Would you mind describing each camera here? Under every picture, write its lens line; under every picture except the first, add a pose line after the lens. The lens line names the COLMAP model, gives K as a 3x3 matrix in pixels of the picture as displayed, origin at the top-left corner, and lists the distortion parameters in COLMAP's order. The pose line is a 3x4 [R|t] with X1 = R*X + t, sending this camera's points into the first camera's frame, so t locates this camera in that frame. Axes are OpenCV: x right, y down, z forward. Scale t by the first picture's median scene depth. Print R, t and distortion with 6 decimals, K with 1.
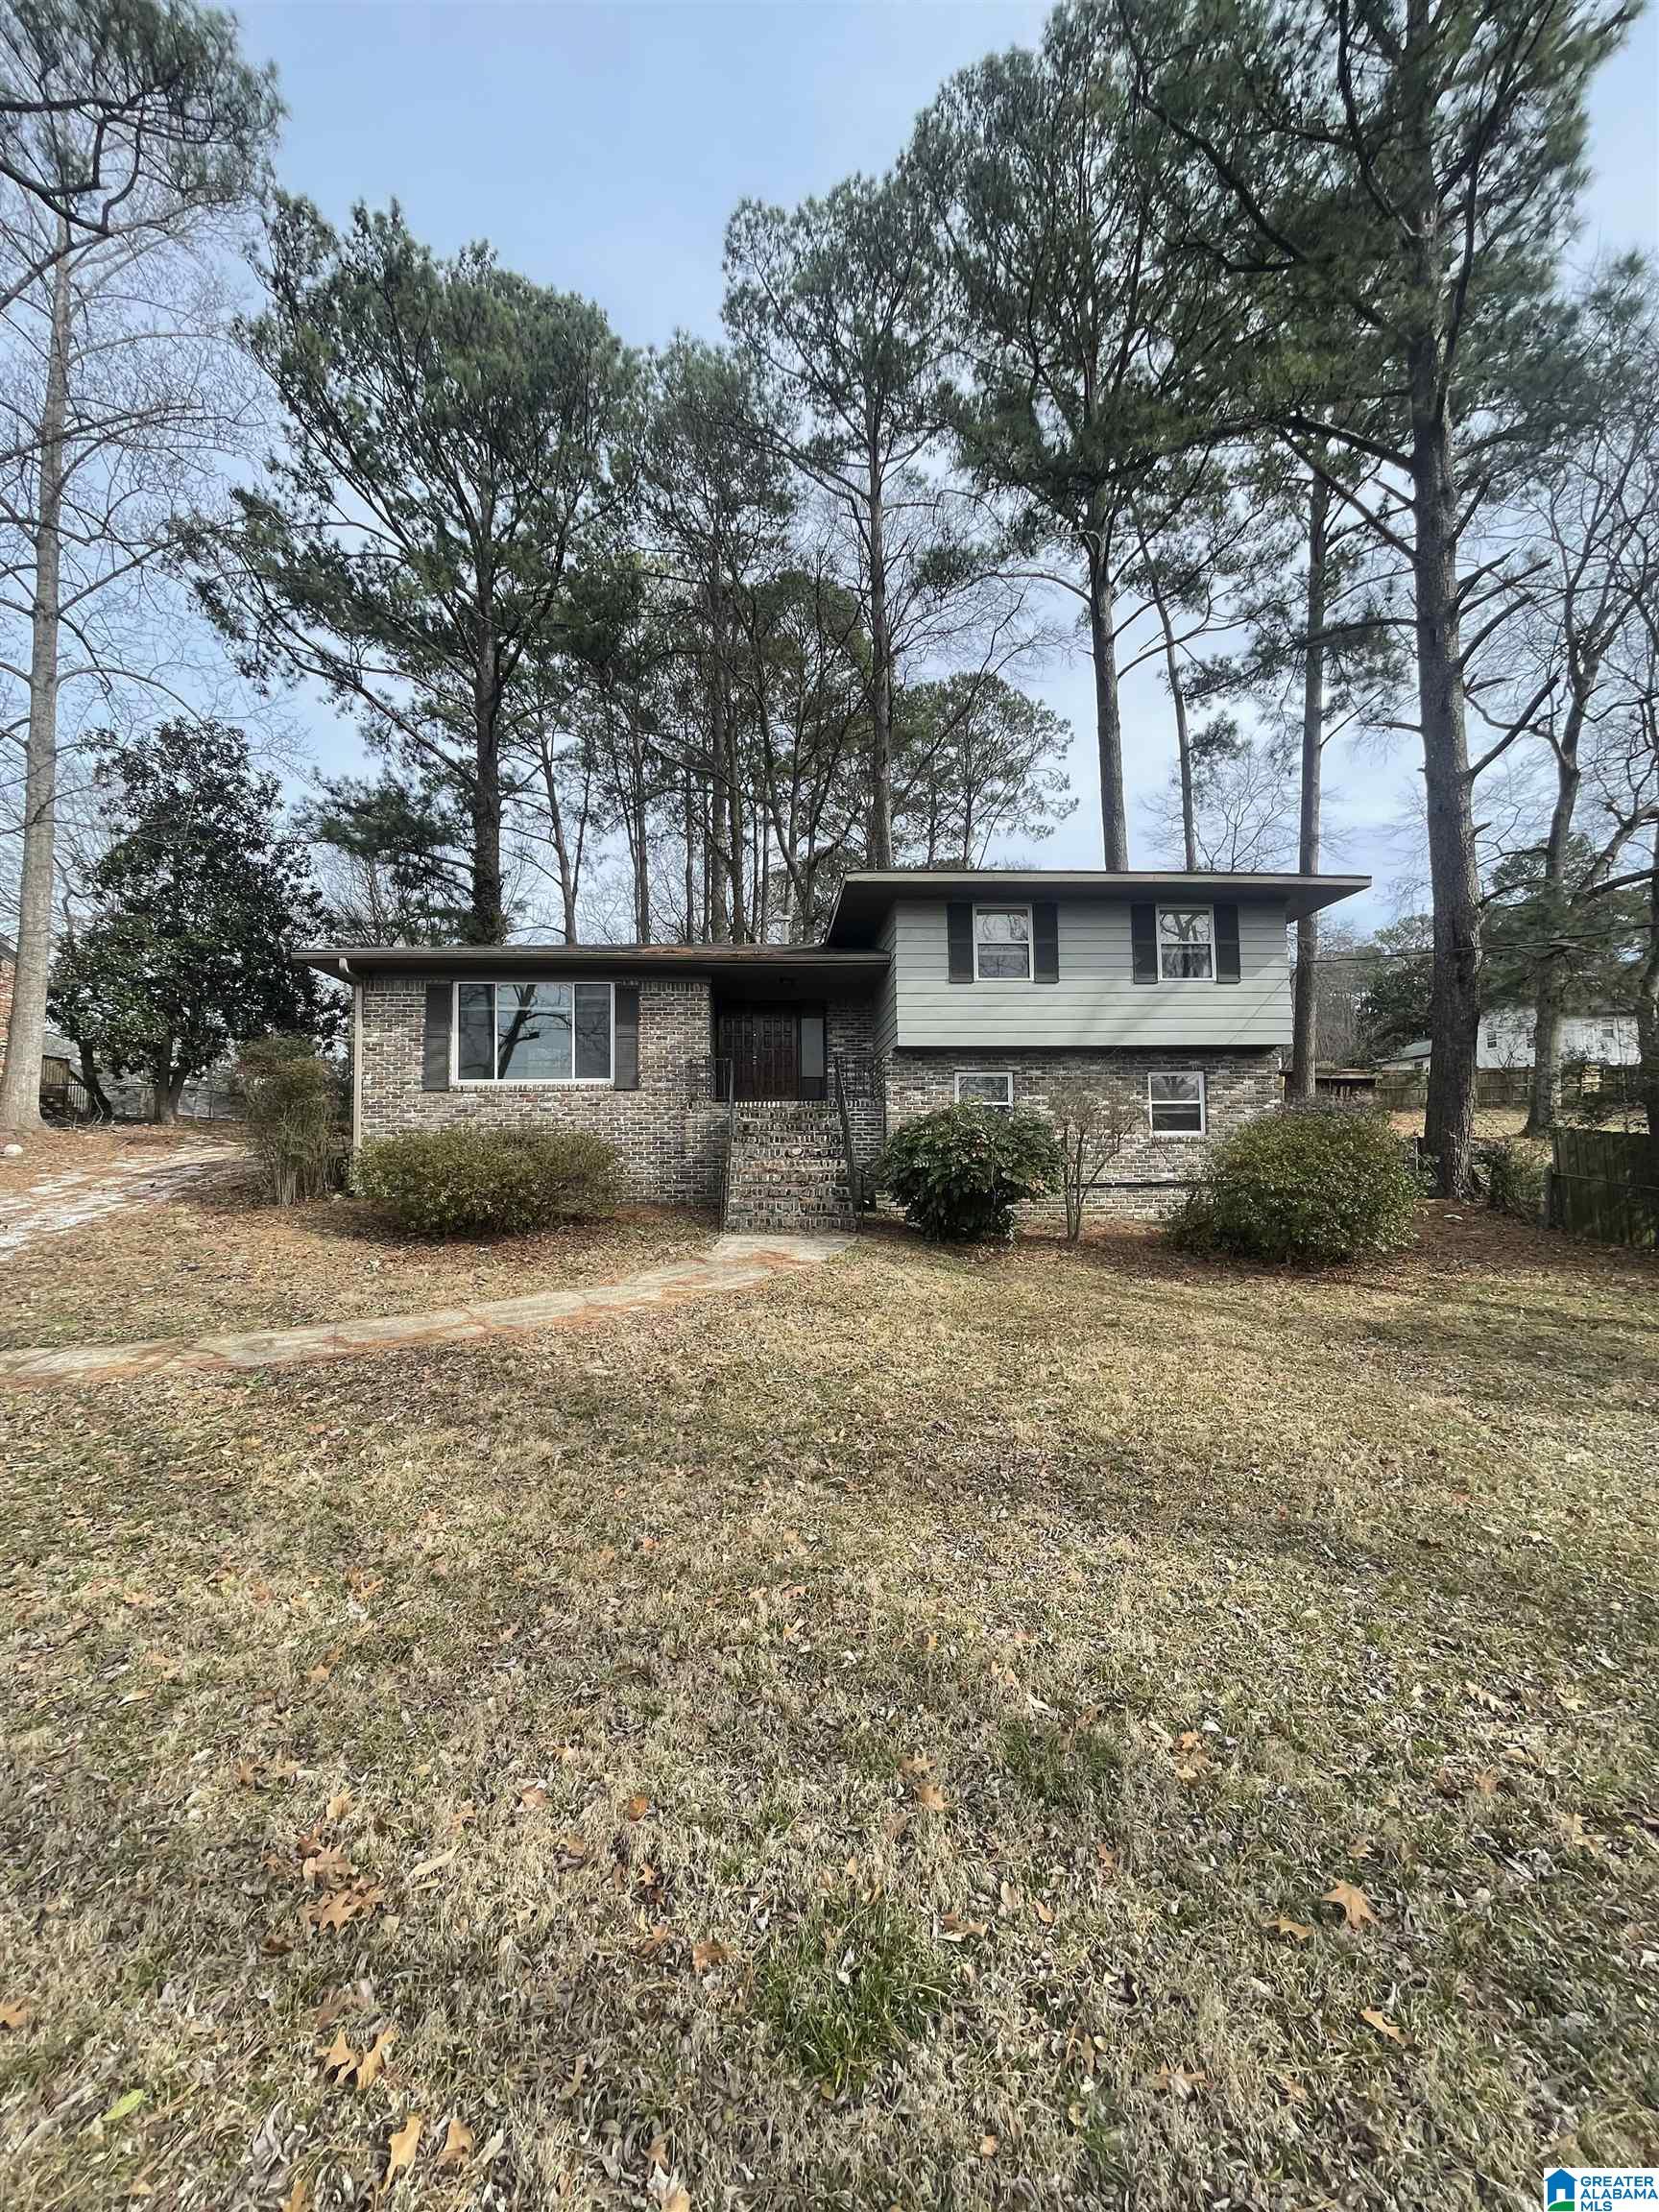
lens RADIAL K [[884.3, 0, 829.5], [0, 884.3, 1106.0], [0, 0, 1]] dist [-0.000381, -0.000668]
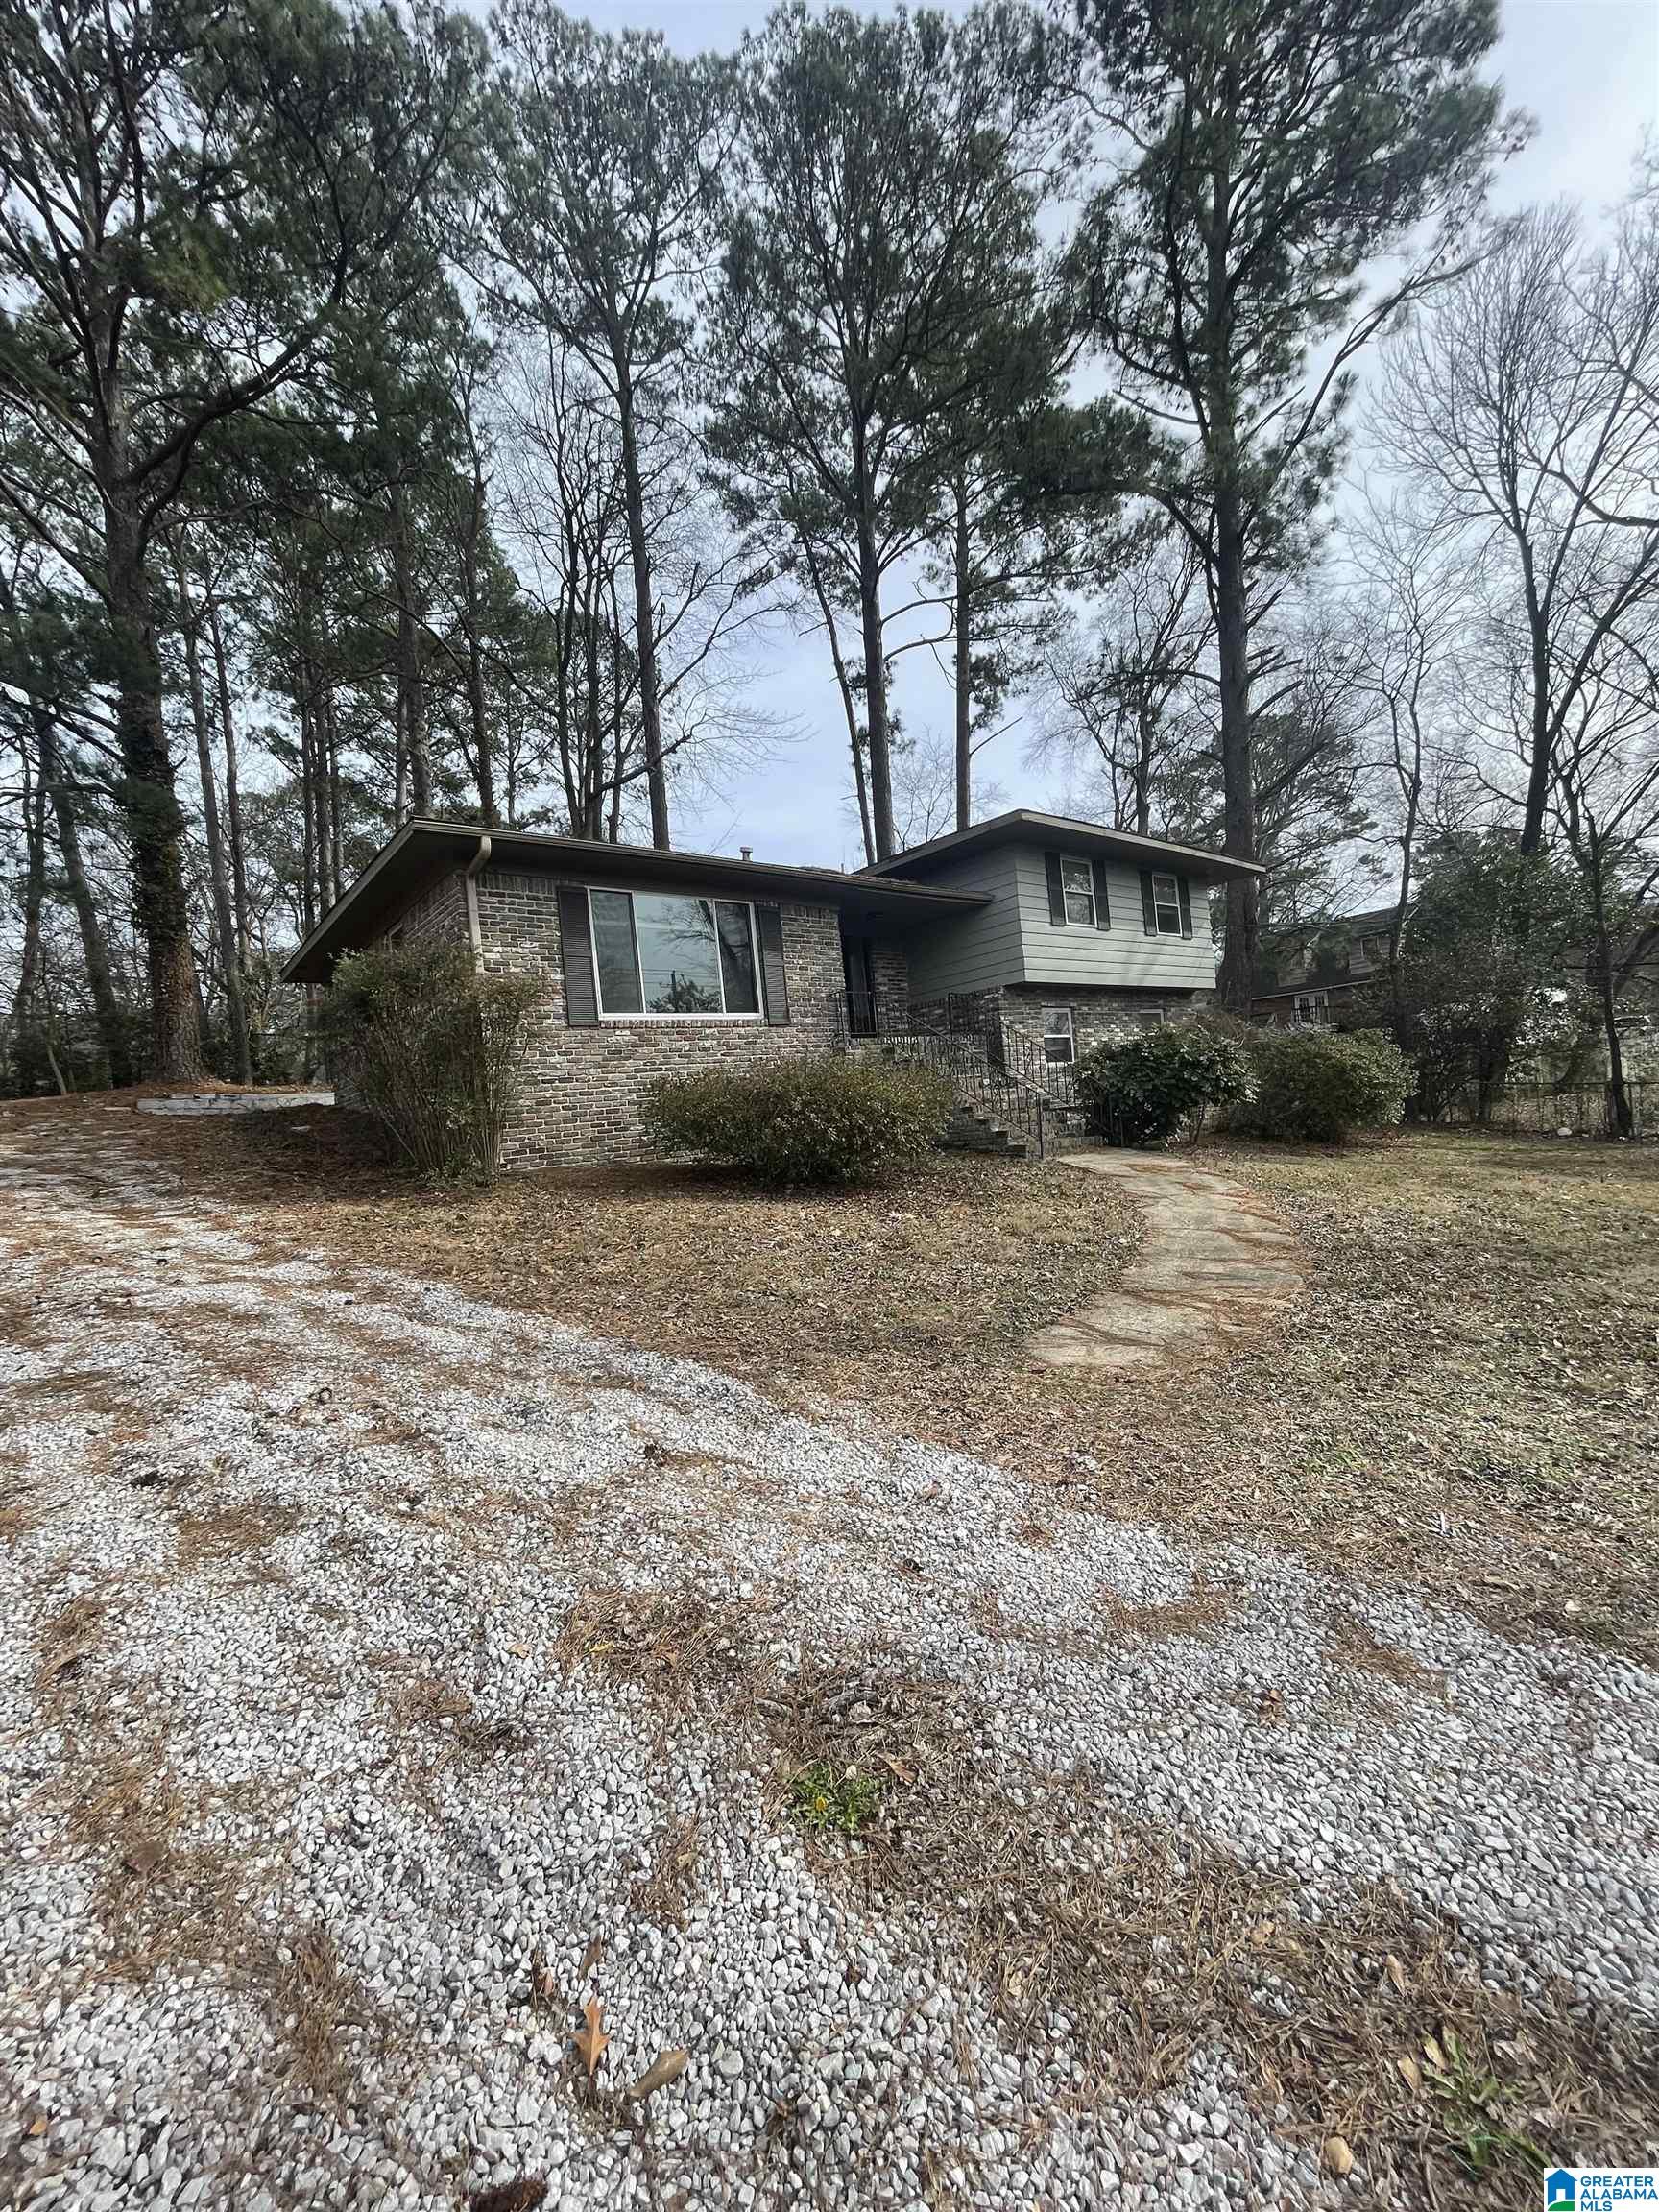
lens RADIAL K [[887.1, 0, 829.5], [0, 887.1, 1106.0], [0, 0, 1]] dist [0.002762, -0.002216]
pose [[0.819106, -0.058073, 0.570696, -0.550603], [0.037153, 0.998144, 0.048245, 0.016645], [-0.572438, -0.018315, 0.819743, 0.184290]]
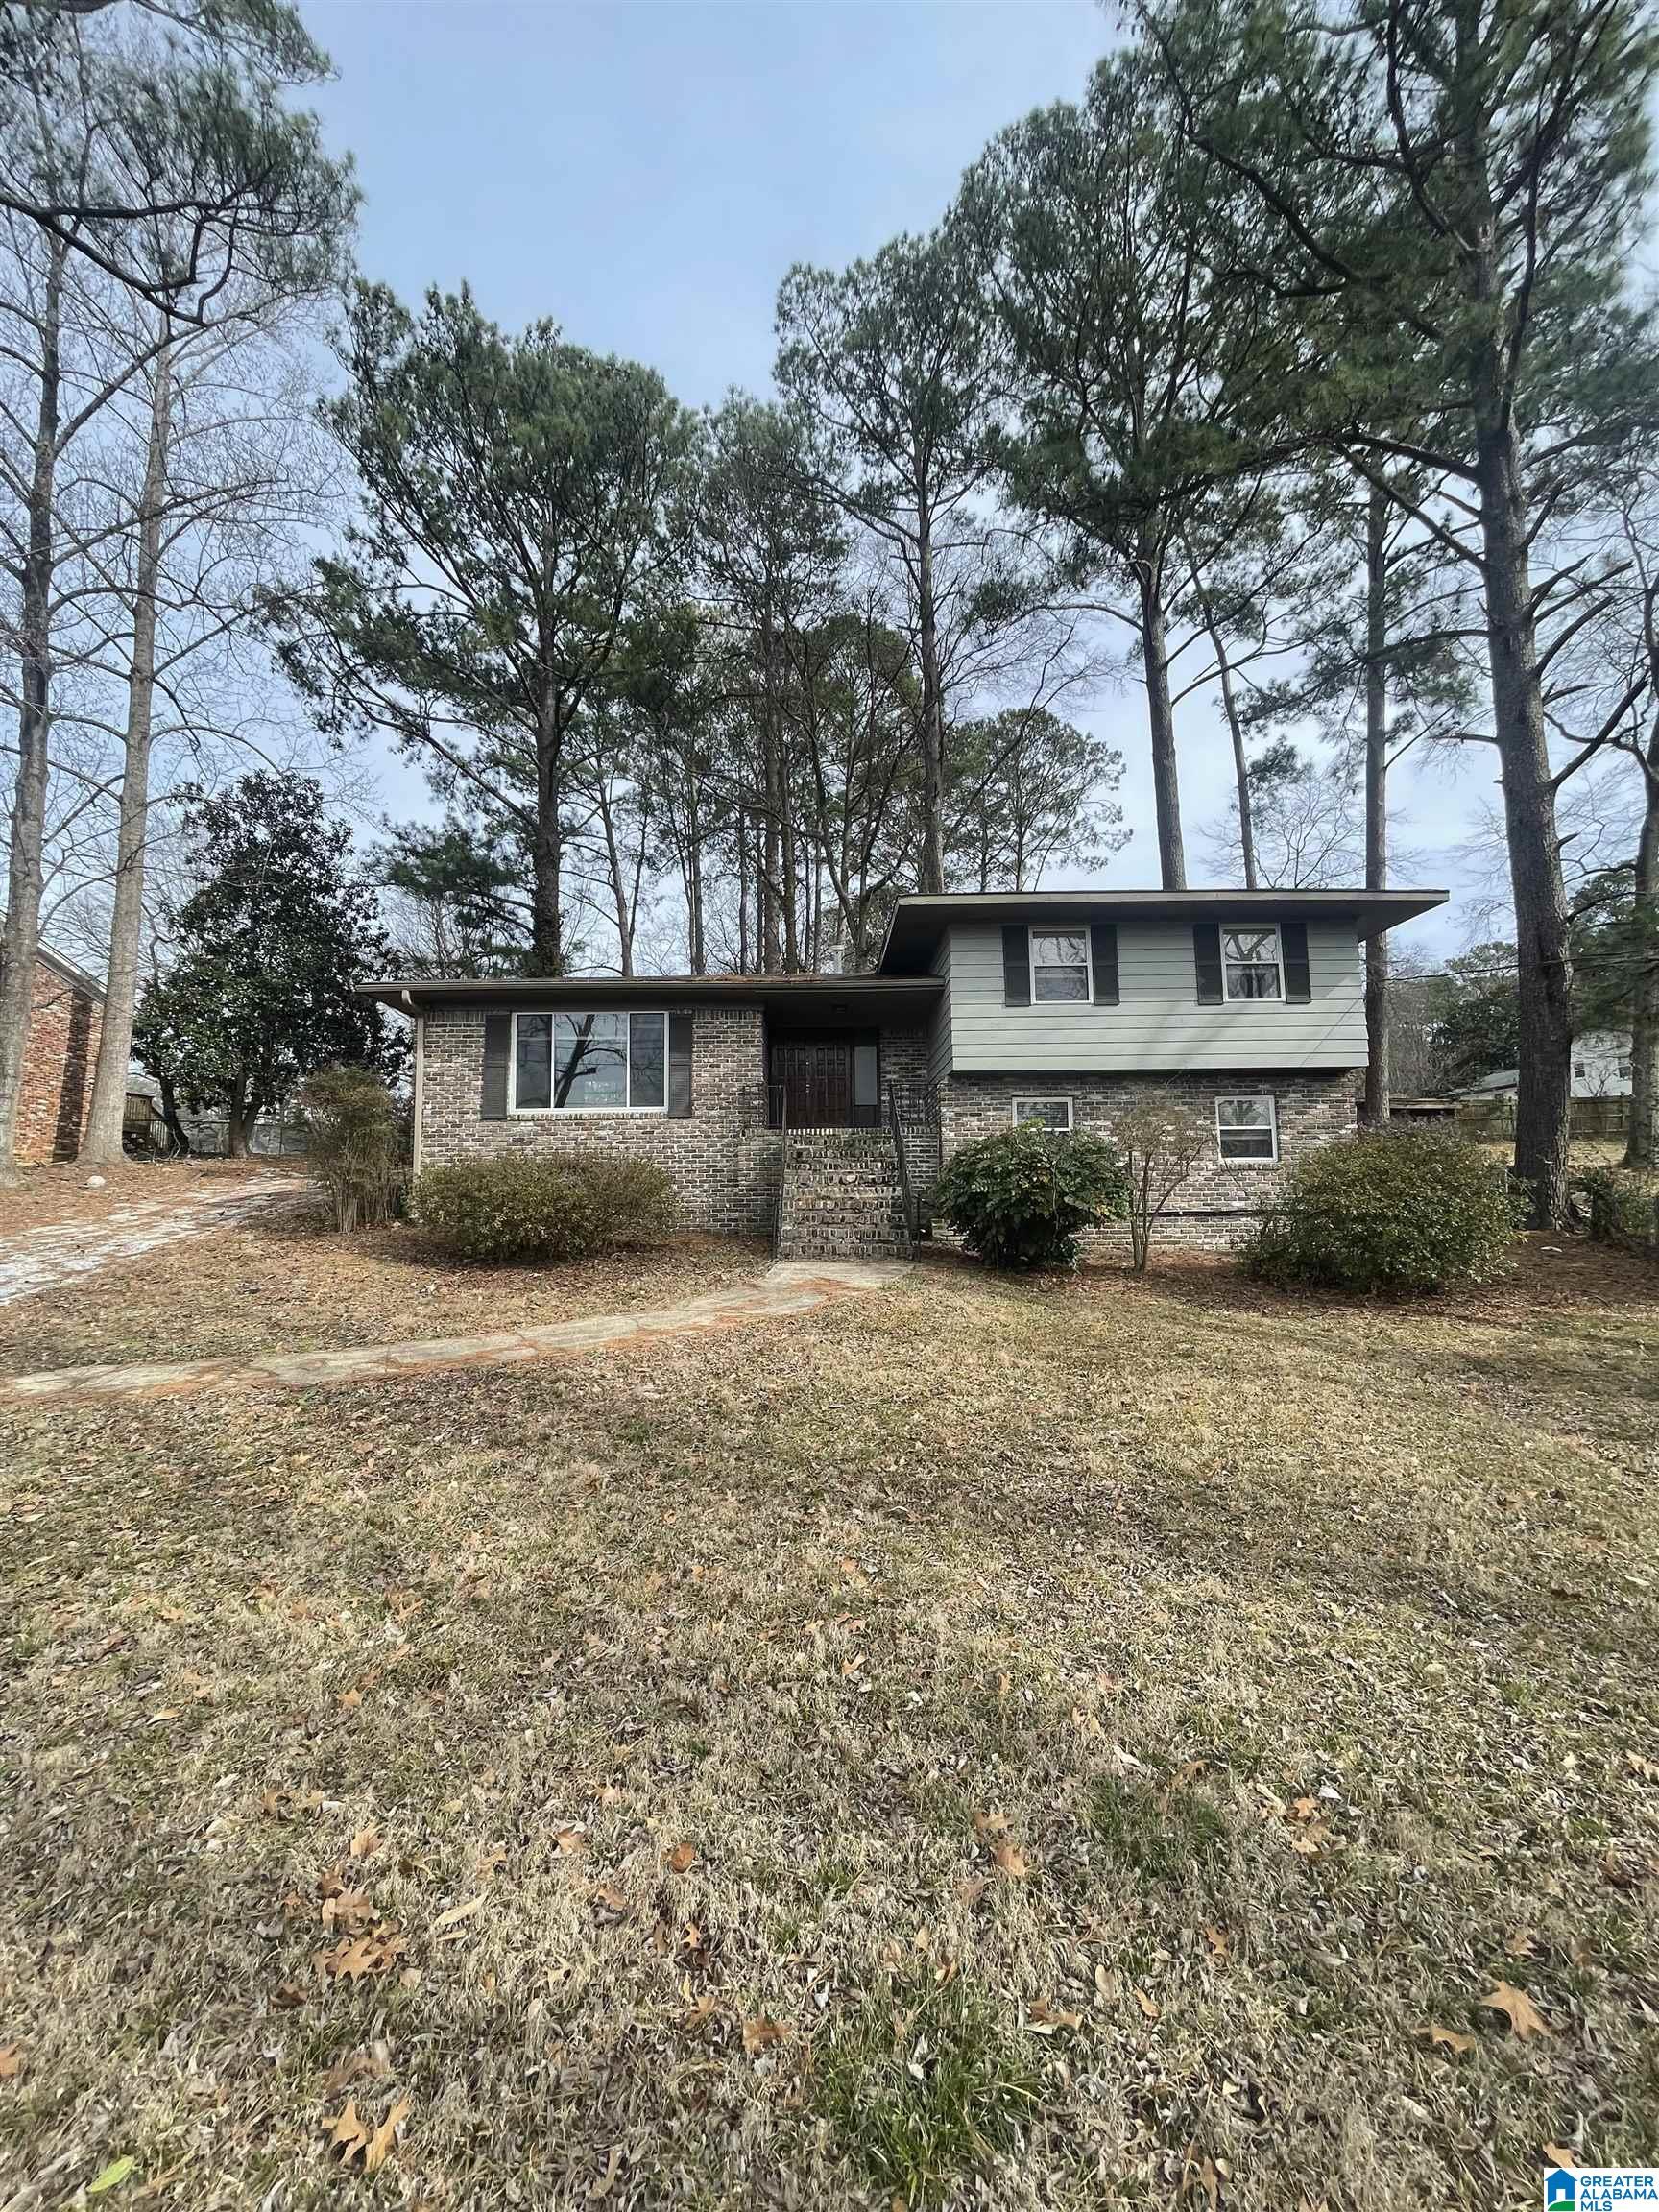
lens RADIAL K [[887.1, 0, 829.5], [0, 887.1, 1106.0], [0, 0, 1]] dist [0.002762, -0.002216]
pose [[0.998193, -0.006612, -0.059718, -0.000994], [0.004200, 0.999174, -0.040428, 0.007449], [0.059936, 0.040105, 0.997396, 0.008625]]
